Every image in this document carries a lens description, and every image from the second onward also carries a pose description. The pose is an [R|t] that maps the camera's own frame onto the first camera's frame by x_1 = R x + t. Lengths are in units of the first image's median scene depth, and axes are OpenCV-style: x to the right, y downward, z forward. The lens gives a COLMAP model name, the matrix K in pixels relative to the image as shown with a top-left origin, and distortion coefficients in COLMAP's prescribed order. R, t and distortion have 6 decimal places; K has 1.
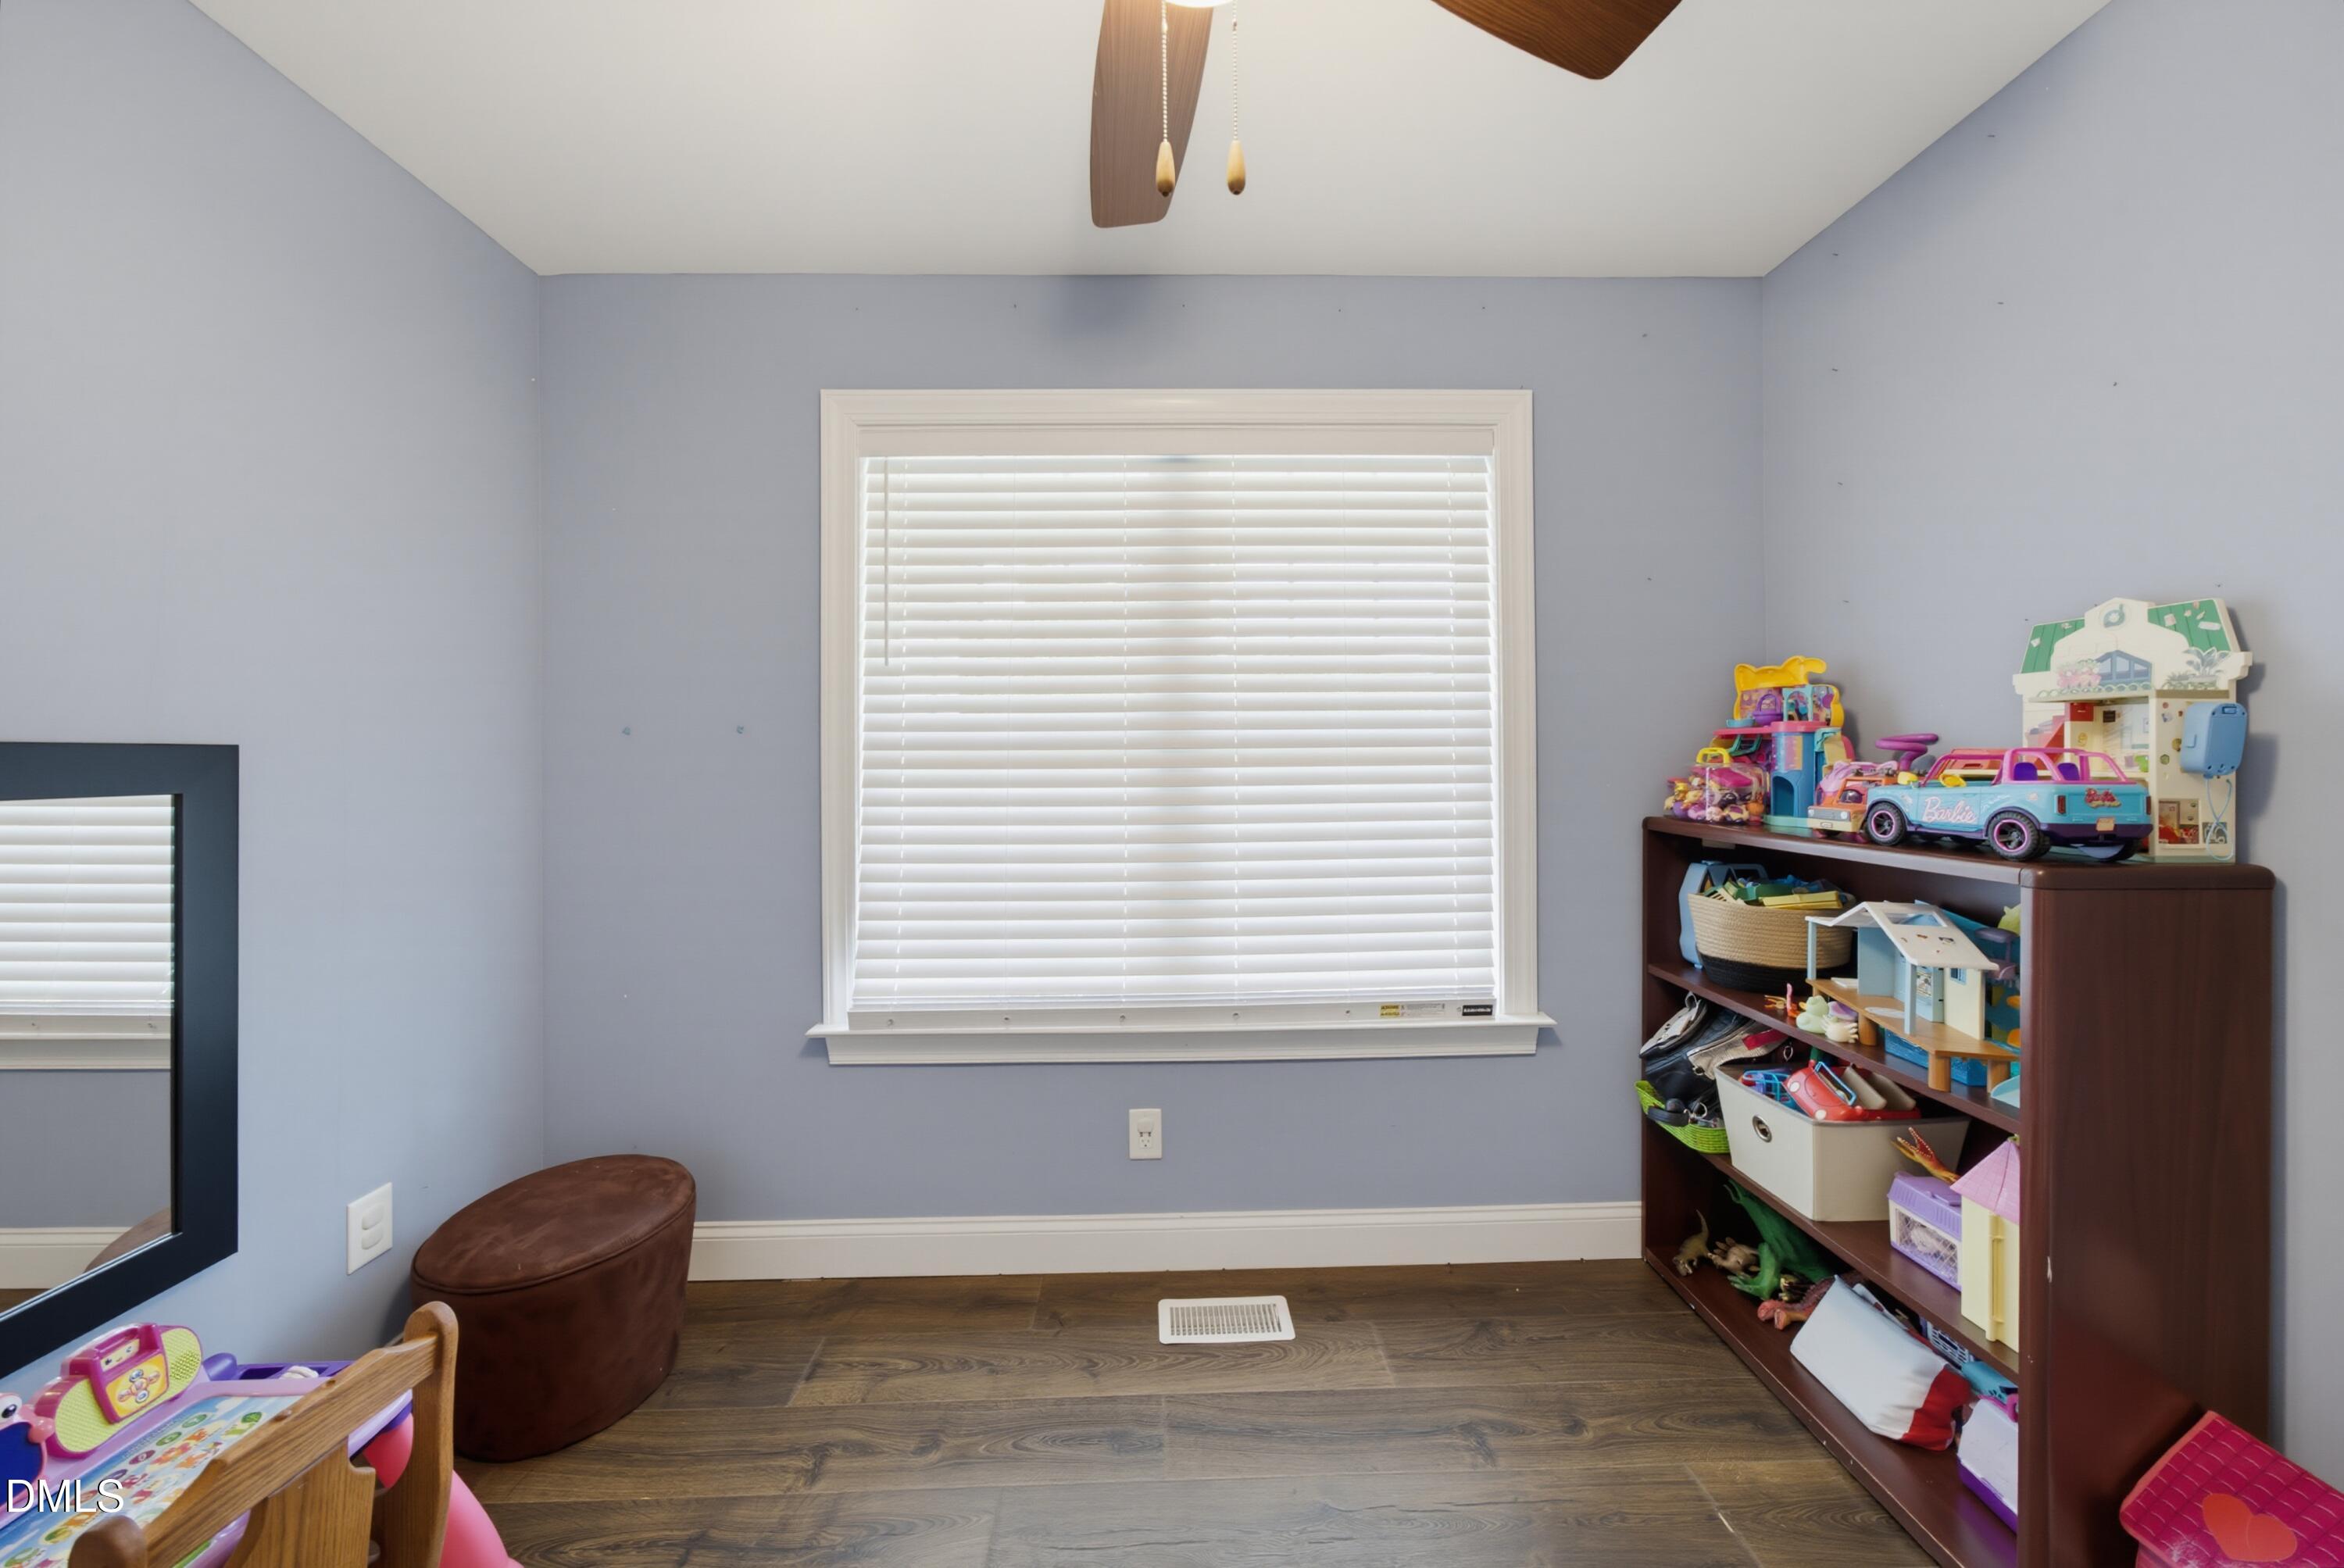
lens RADIAL K [[815.9, 0, 1187.6], [0, 815.9, 765.0], [0, 0, 1]] dist [0.007554, 0.000110]
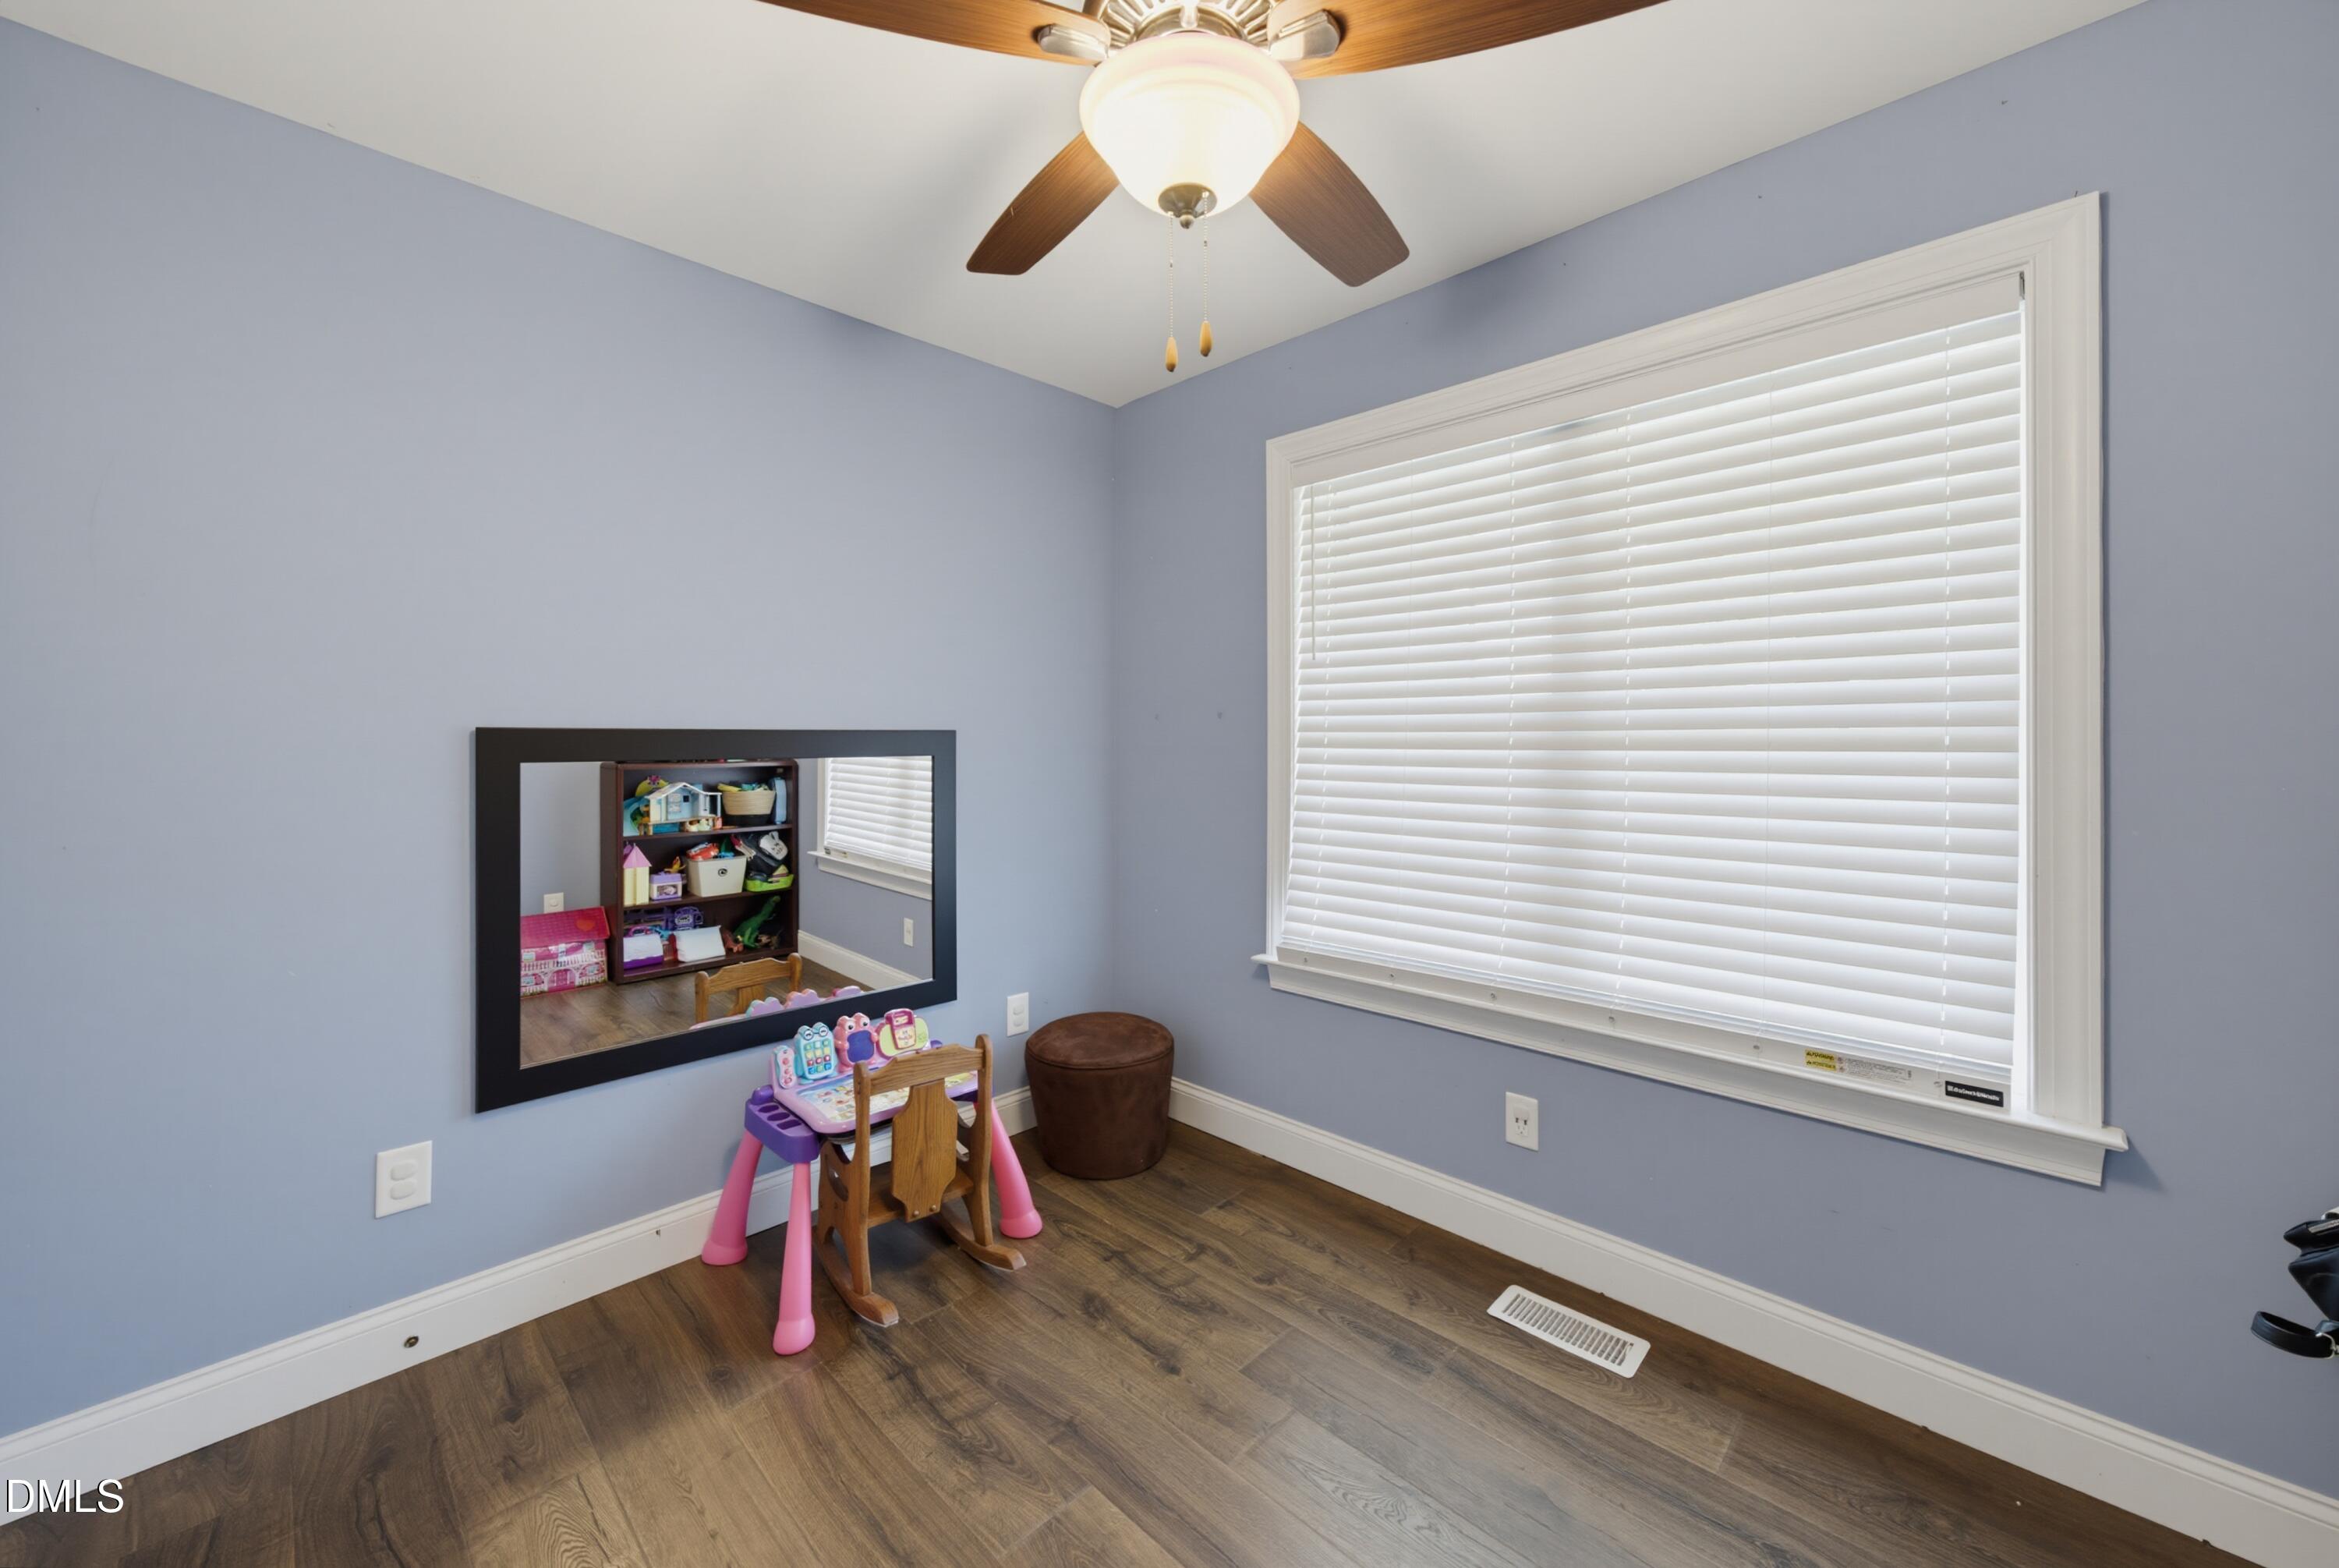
lens RADIAL K [[913.5, 0, 1168.9], [0, 913.5, 750.7], [0, 0, 1]] dist [-0.023929, 0.033621]
pose [[0.694661, 0.011644, -0.719243, 0.523053], [-0.006230, 0.999929, 0.010171, -0.003930], [0.719310, -0.002585, 0.694684, -0.075902]]
